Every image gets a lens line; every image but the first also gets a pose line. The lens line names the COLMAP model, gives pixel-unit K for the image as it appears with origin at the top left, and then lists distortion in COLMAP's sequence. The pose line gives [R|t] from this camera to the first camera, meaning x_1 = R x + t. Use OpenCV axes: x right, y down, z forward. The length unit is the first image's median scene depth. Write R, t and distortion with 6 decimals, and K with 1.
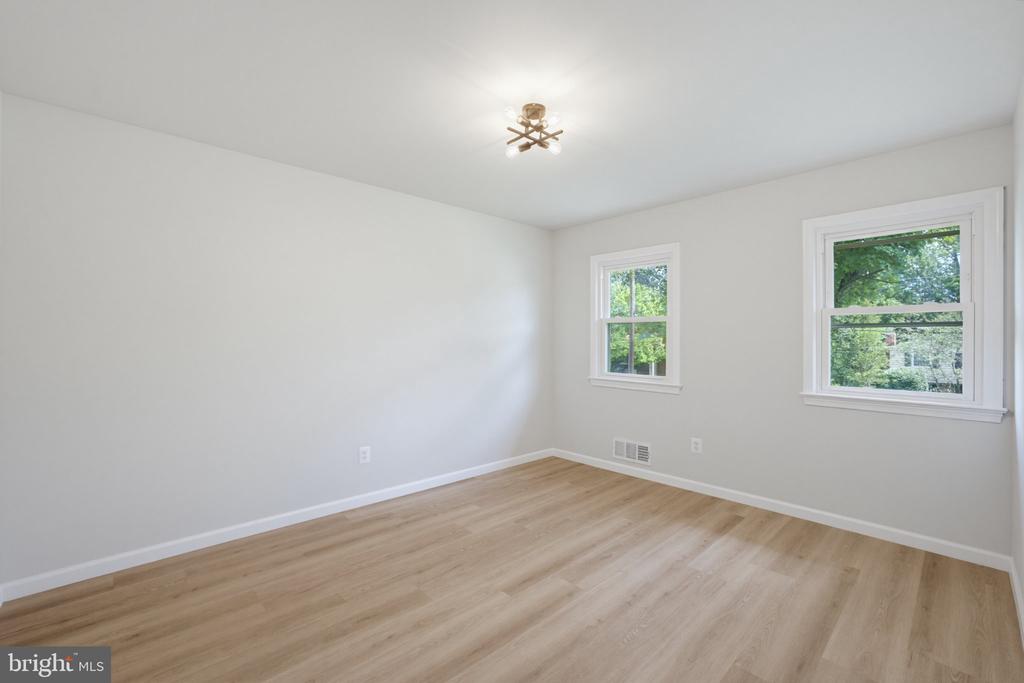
lens RADIAL K [[435.0, 0, 512.0], [0, 435.0, 341.5], [0, 0, 1]] dist [-0.020569, 0.000294]
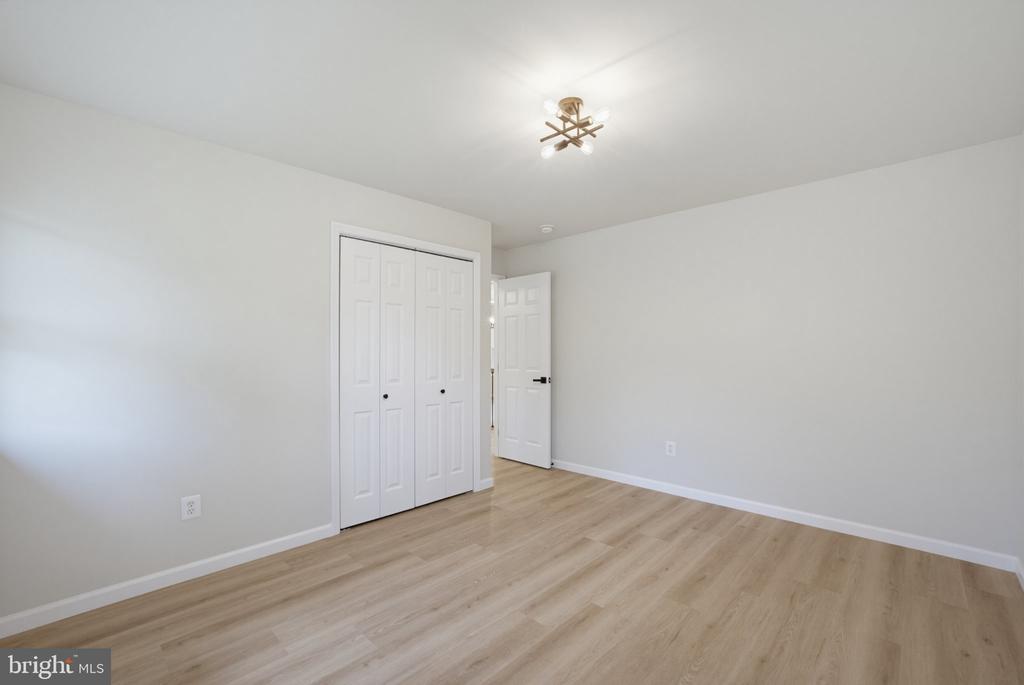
lens RADIAL K [[435.0, 0, 512.0], [0, 435.0, 342.5], [0, 0, 1]] dist [-0.020569, 0.000294]
pose [[-0.998622, 0.006426, -0.052089, 0.224837], [0.006897, 0.999937, -0.008868, -0.010287], [0.052029, -0.009215, -0.998603, 1.939629]]
